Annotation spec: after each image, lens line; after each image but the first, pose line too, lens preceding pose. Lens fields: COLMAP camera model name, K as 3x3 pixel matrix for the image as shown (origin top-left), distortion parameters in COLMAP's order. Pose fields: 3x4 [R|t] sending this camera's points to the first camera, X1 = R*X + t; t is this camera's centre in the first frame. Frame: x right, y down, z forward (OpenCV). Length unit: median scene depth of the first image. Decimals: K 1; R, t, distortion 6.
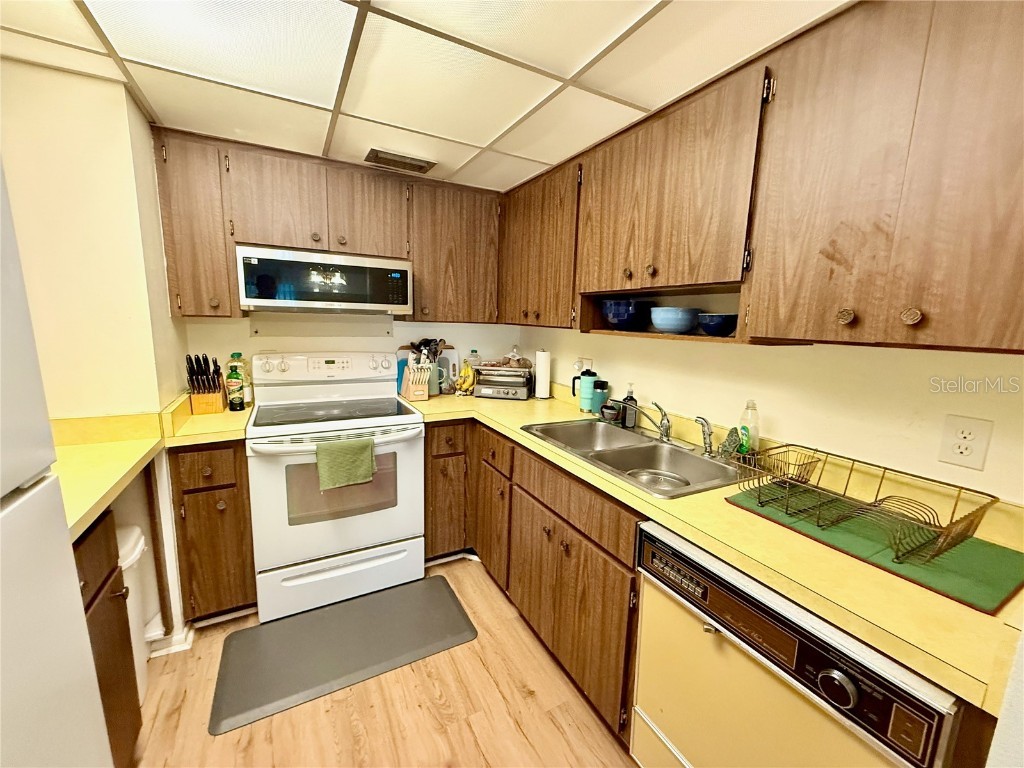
lens RADIAL K [[408.0, 0, 512.0], [0, 408.0, 384.9], [0, 0, 1]] dist [0.000612, -0.000065]
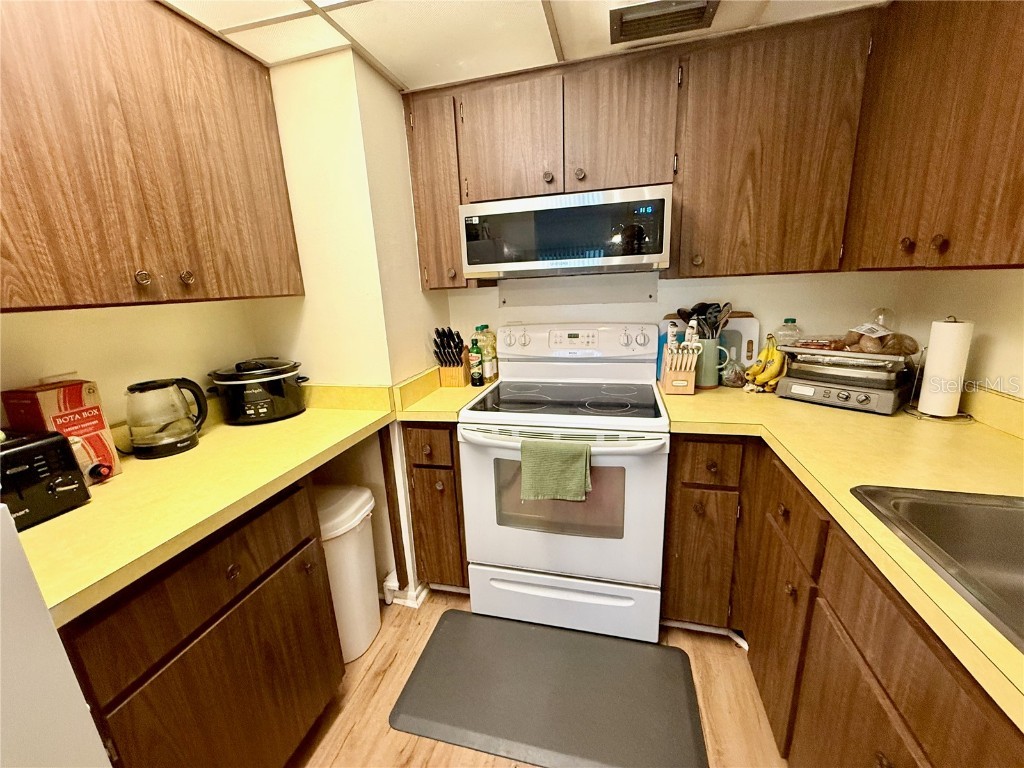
lens RADIAL K [[408.0, 0, 510.8], [0, 408.0, 384.4], [0, 0, 1]] dist [0.000612, -0.000065]
pose [[0.728069, 0.102947, -0.677729, 0.035898], [-0.043087, 0.993577, 0.104636, -0.042436], [0.684148, -0.046981, 0.727829, 0.333410]]
